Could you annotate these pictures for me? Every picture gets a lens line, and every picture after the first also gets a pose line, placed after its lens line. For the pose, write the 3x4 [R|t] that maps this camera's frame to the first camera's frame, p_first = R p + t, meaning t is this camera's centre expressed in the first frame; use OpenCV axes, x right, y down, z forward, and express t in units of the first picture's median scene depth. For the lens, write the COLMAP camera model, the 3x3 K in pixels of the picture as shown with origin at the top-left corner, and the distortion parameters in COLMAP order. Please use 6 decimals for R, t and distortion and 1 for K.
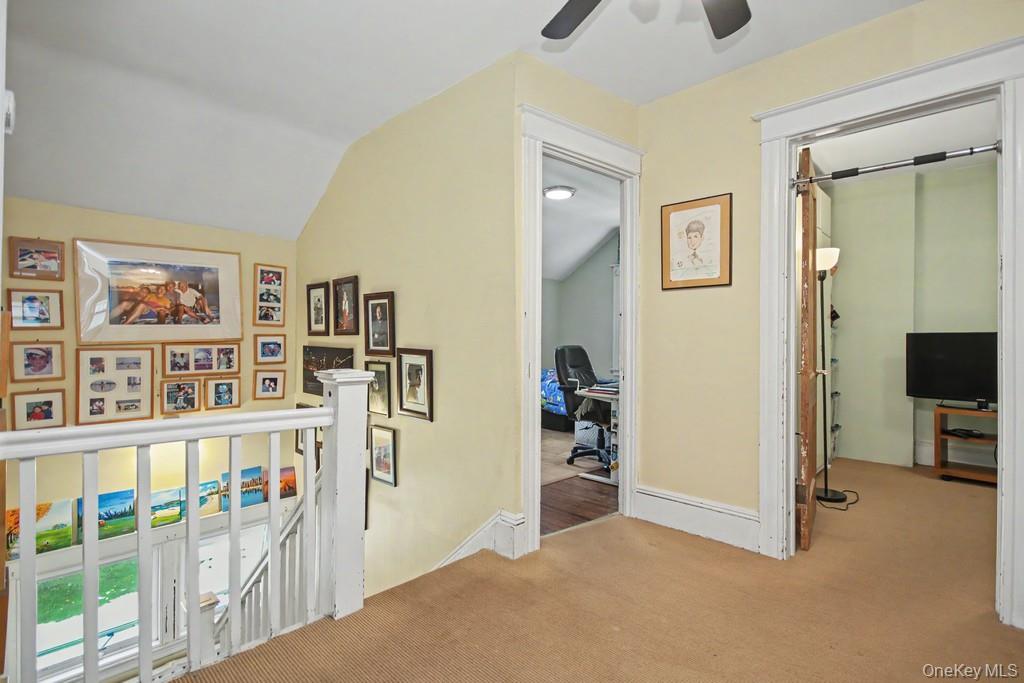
lens RADIAL K [[483.1, 0, 511.3], [0, 483.1, 337.4], [0, 0, 1]] dist [0.001068, -0.001431]
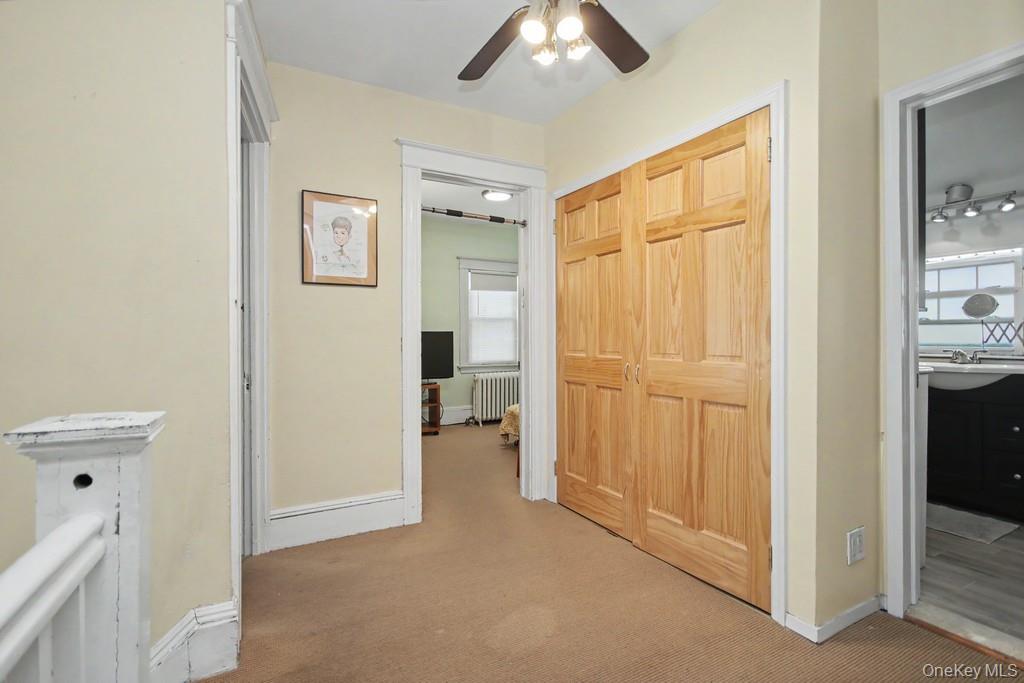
lens RADIAL K [[483.1, 0, 511.8], [0, 483.1, 338.5], [0, 0, 1]] dist [0.001068, -0.001431]
pose [[0.303955, -0.005378, 0.952671, -0.448719], [0.002694, 0.999985, 0.004785, 0.001351], [-0.952683, 0.001112, 0.303965, 0.374981]]
